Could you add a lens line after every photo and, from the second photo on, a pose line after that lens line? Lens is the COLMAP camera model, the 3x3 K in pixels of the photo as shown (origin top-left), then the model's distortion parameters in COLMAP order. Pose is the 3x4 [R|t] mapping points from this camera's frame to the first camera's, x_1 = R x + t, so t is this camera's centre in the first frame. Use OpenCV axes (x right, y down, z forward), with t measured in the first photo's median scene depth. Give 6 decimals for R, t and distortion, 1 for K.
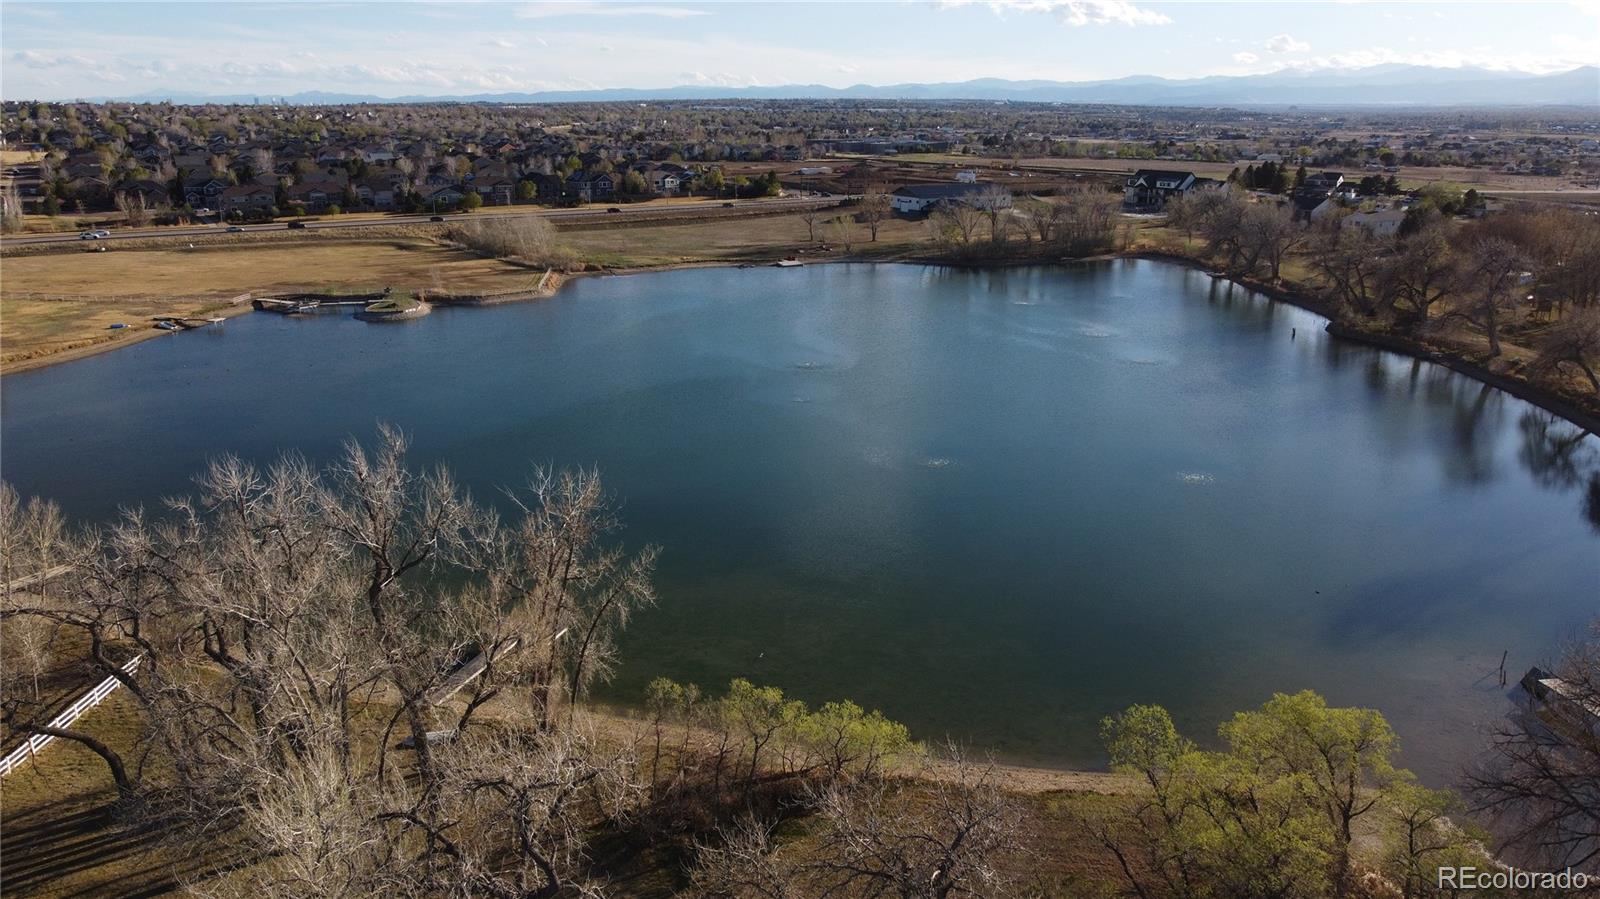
lens RADIAL K [[1223.1, 0, 812.1], [0, 1223.1, 462.5], [0, 0, 1]] dist [-0.002721, -0.002957]
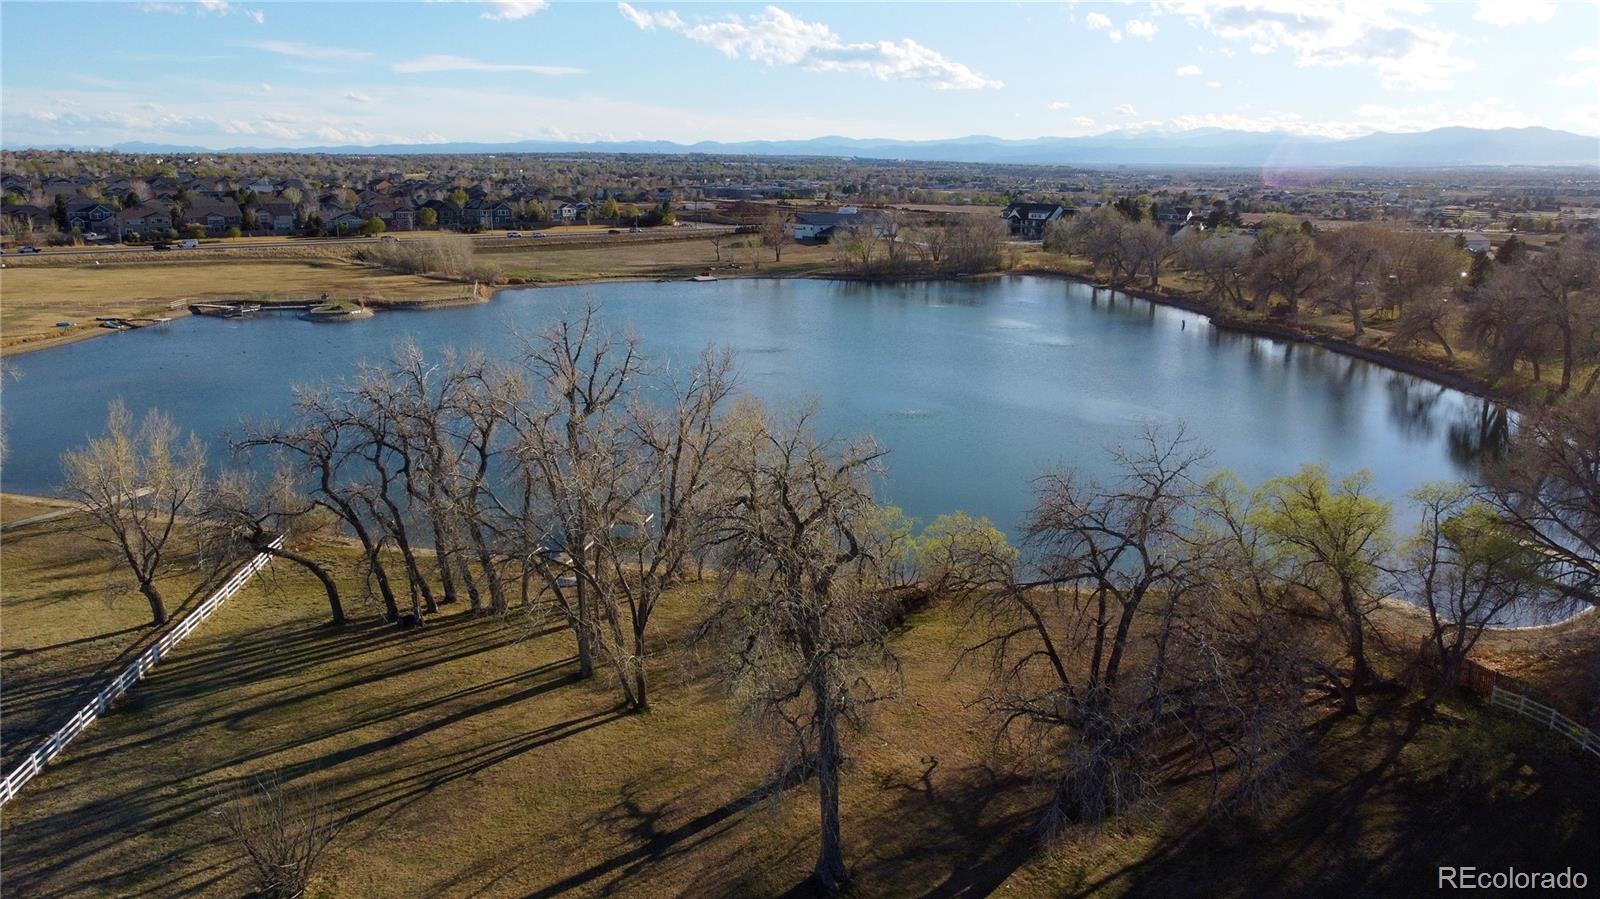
lens RADIAL K [[1223.1, 0, 814.1], [0, 1223.1, 454.2], [0, 0, 1]] dist [-0.002721, -0.002957]
pose [[0.992475, -0.019073, 0.120956, -0.049435], [0.025047, 0.998531, -0.048057, 0.036292], [-0.119861, 0.050725, 0.991494, -0.039556]]
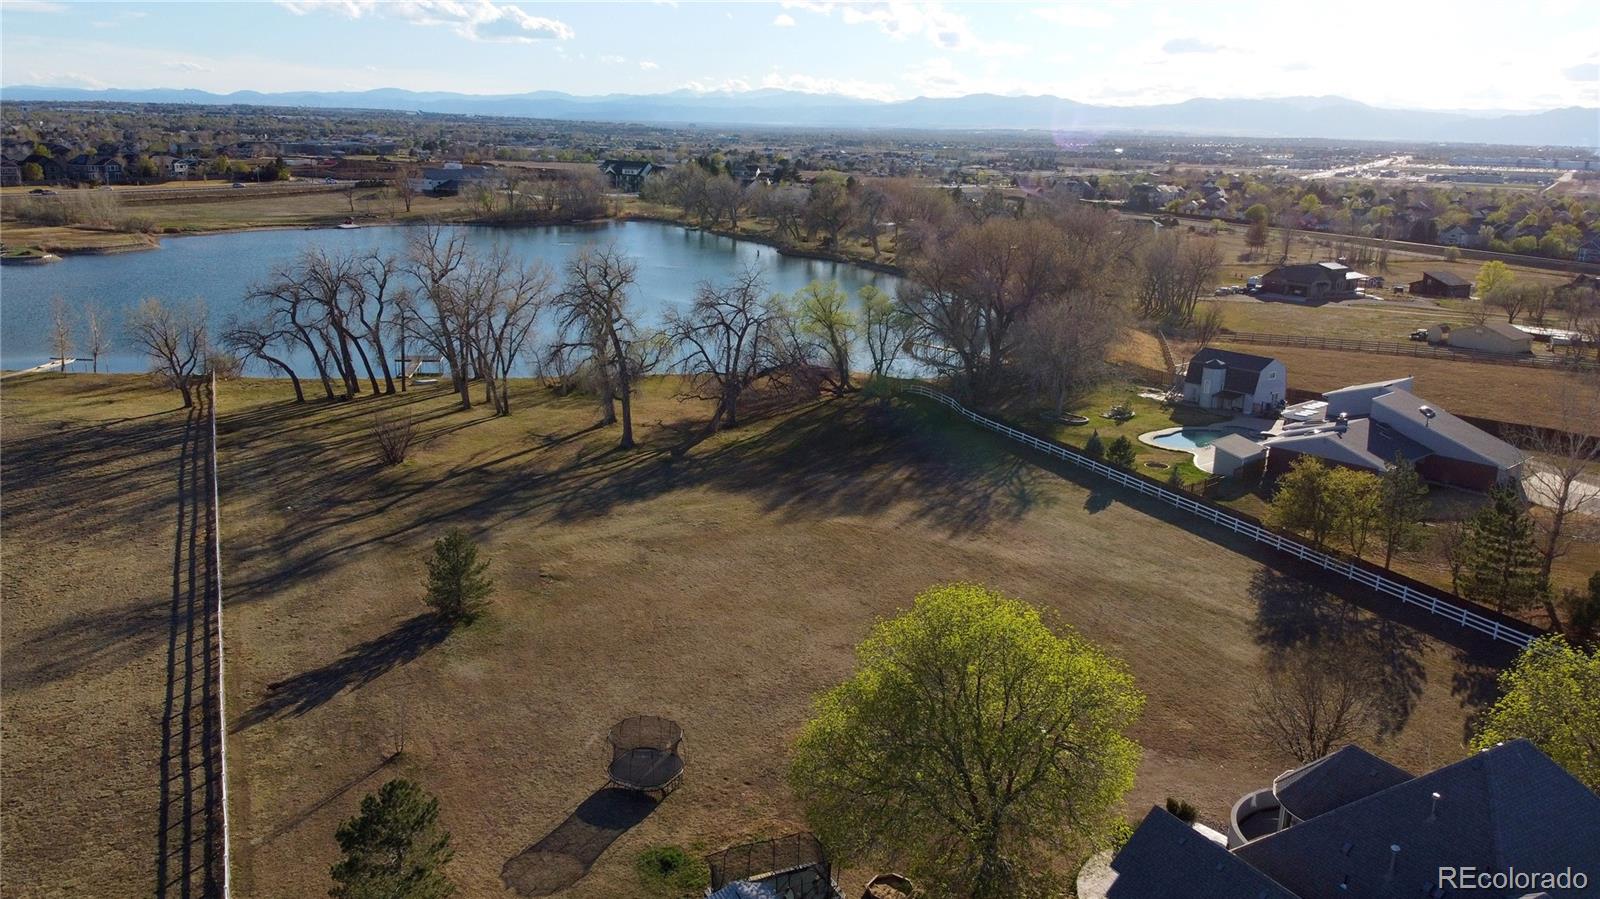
lens RADIAL K [[1223.1, 0, 809.2], [0, 1223.1, 455.0], [0, 0, 1]] dist [-0.002721, -0.002957]
pose [[0.897999, -0.092415, 0.430184, -0.133179], [0.099512, 0.995018, 0.006027, 0.084959], [-0.428598, 0.037396, 0.902721, -0.226077]]
